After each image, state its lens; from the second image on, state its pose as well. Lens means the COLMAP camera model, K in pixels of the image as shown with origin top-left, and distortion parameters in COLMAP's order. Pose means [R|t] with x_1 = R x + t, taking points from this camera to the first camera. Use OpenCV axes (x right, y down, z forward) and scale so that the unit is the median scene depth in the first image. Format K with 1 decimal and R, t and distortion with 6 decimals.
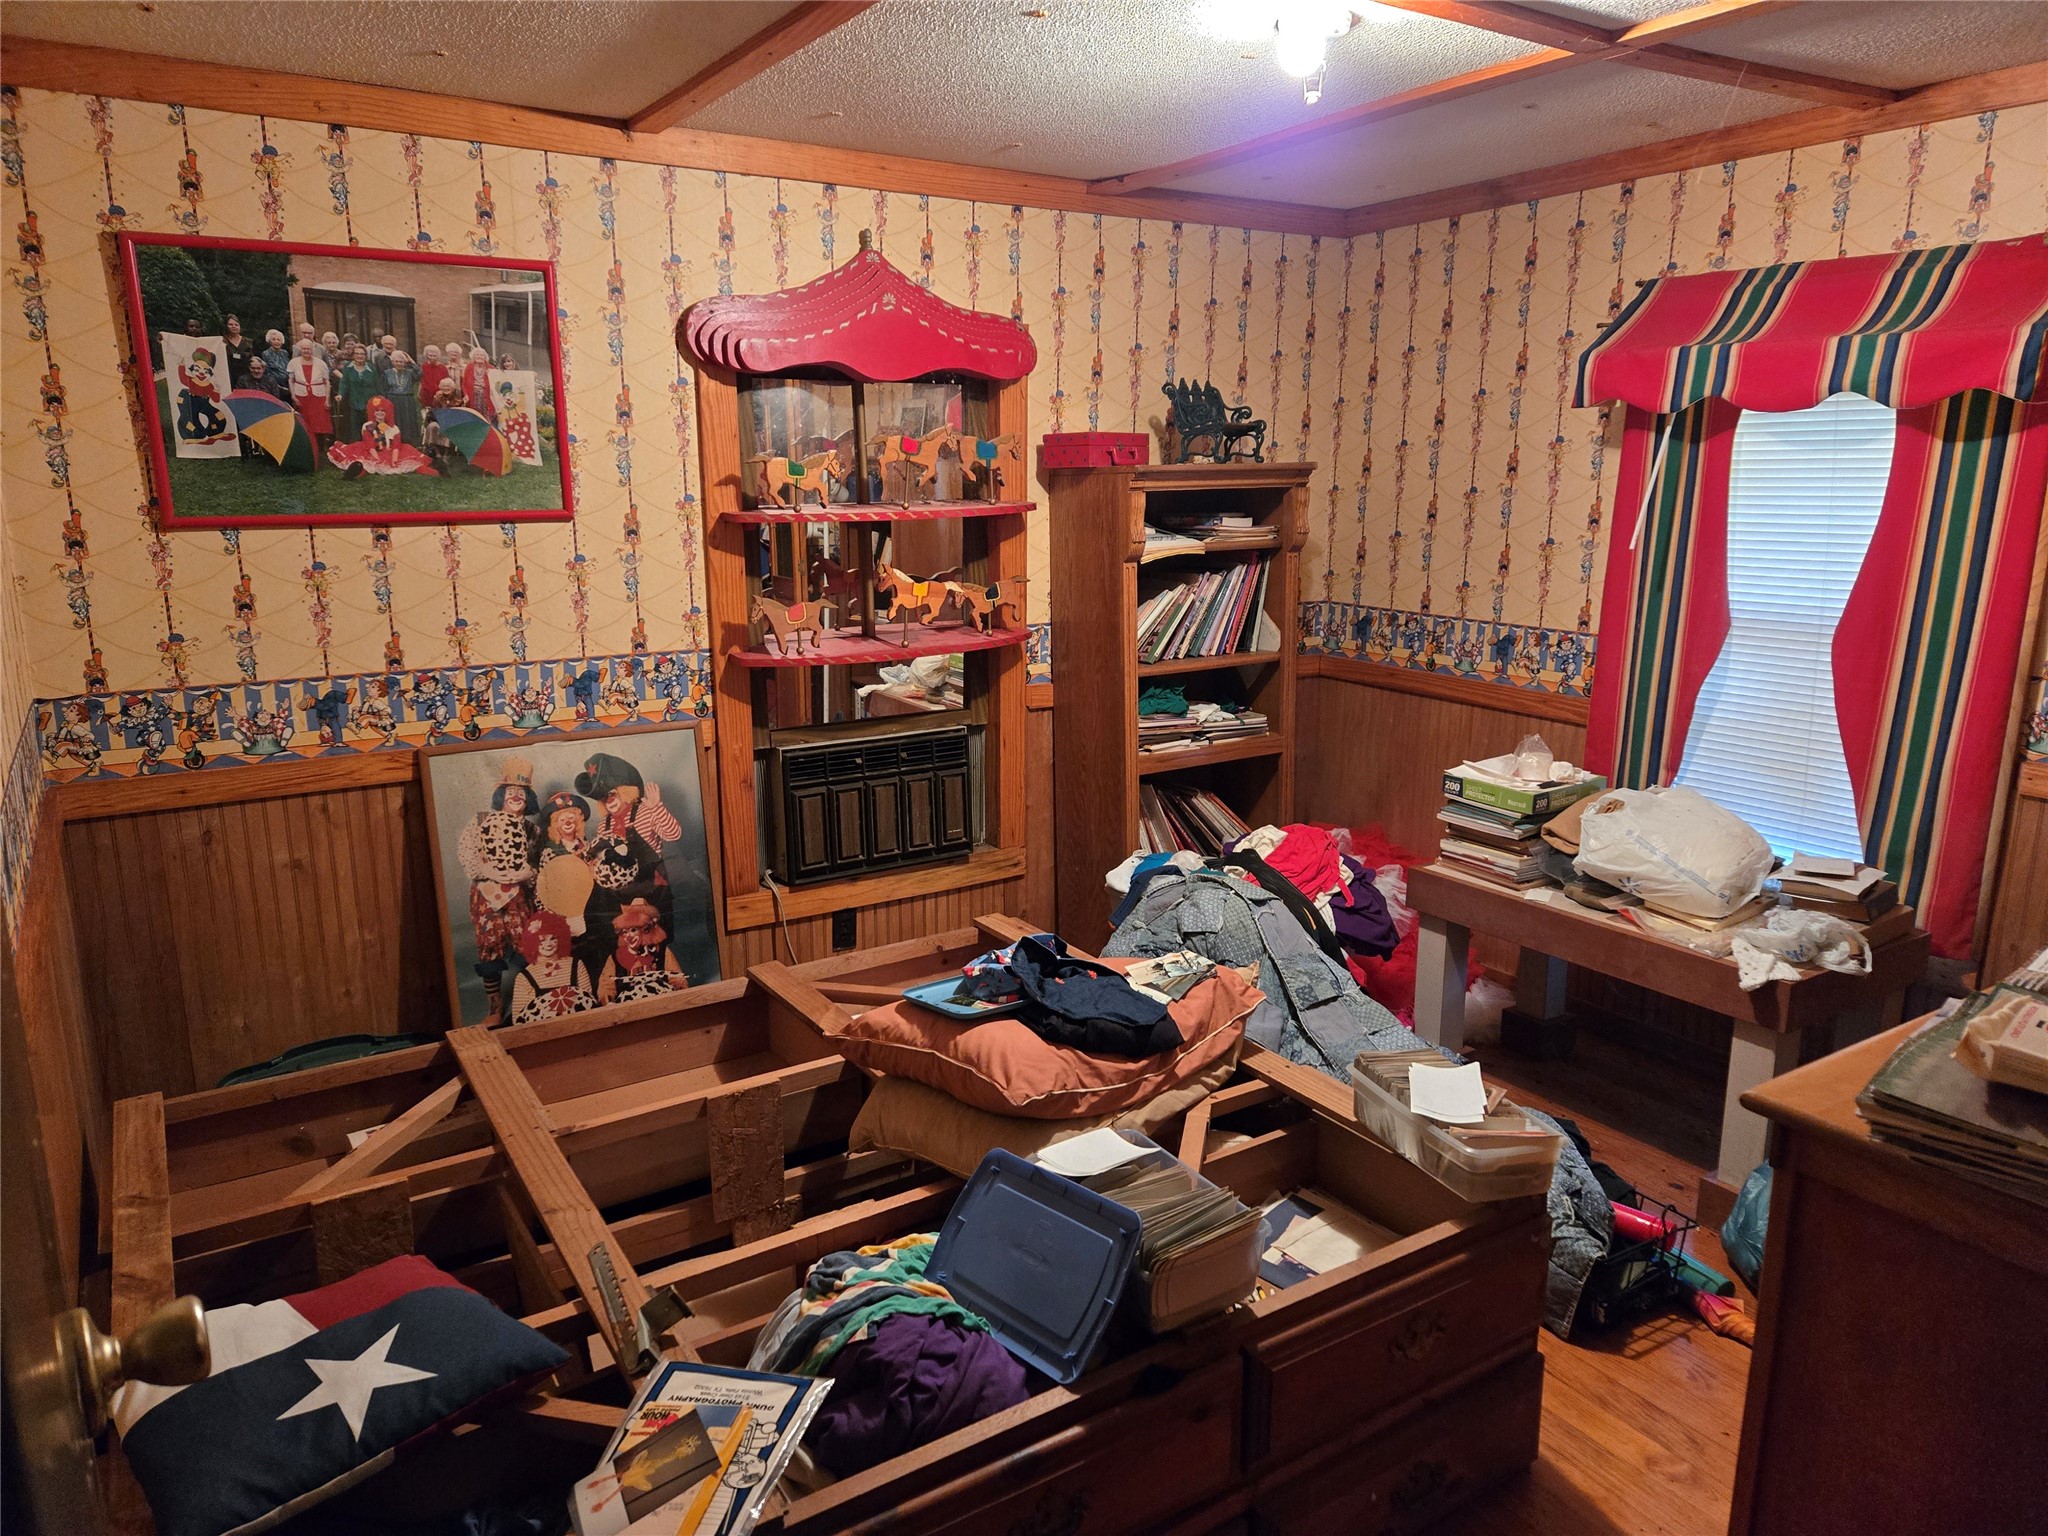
lens RADIAL K [[1356.1, 0, 1030.0], [0, 1356.1, 775.5], [0, 0, 1]] dist [0.019359, -0.002729]
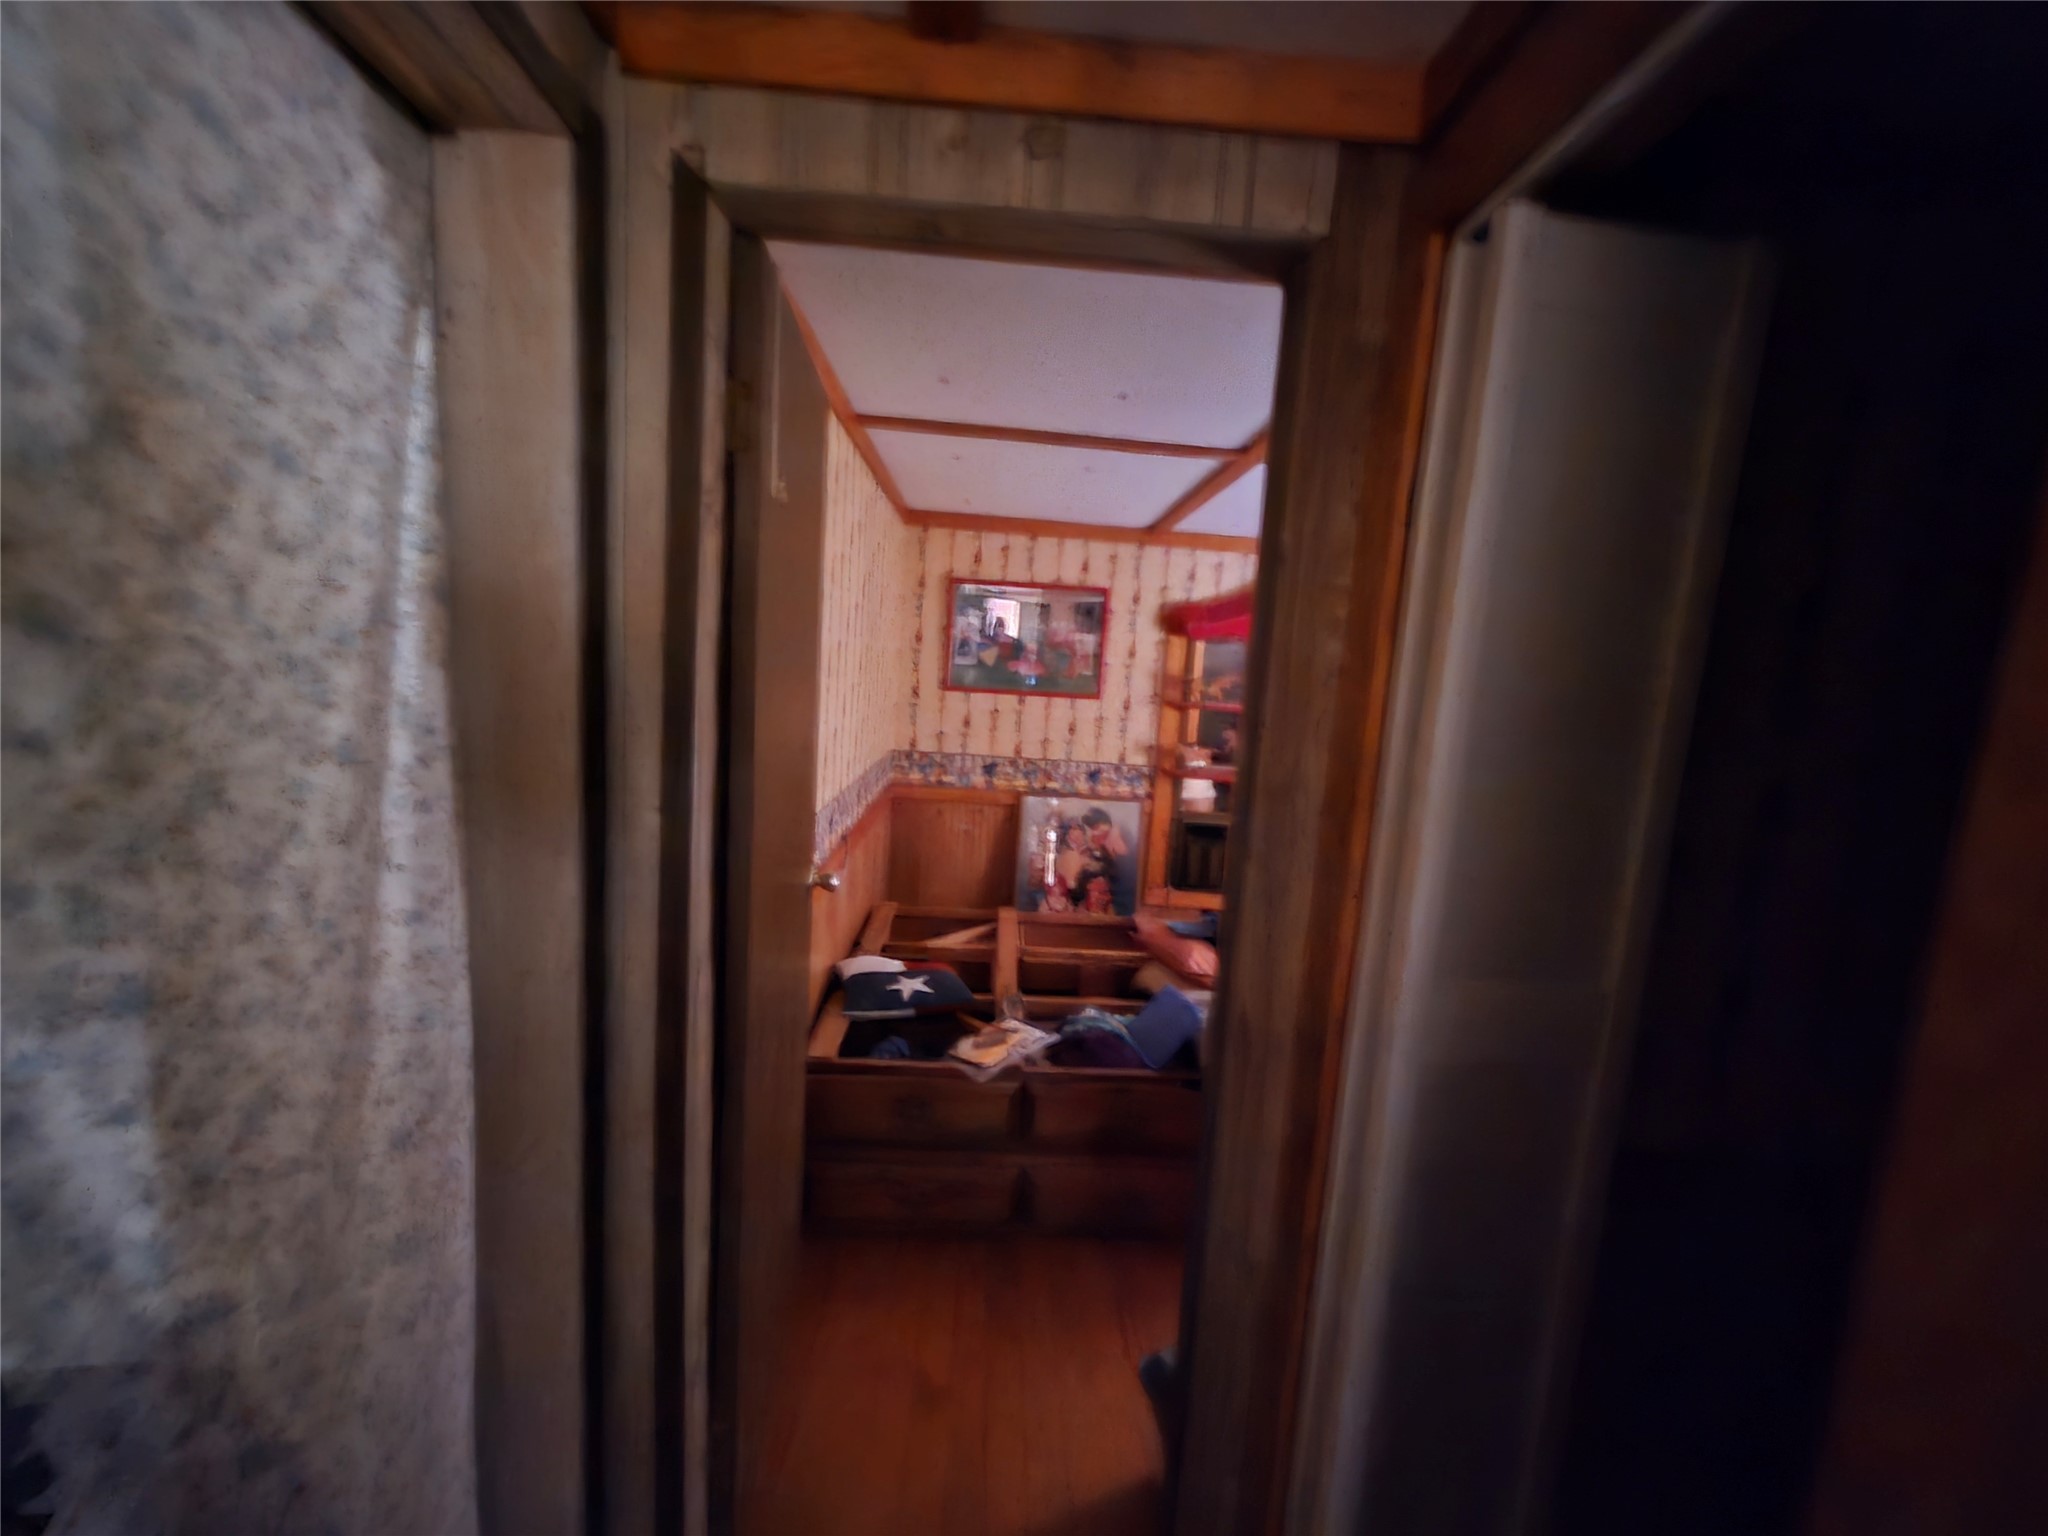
lens RADIAL K [[803.5, 0, 1014.8], [0, 803.5, 769.6], [0, 0, 1]] dist [-0.000656, 0.000178]
pose [[0.857164, 0.125930, -0.499411, 0.219424], [-0.182986, 0.980847, -0.066742, 0.036986], [0.481441, 0.148594, 0.863791, -0.186221]]
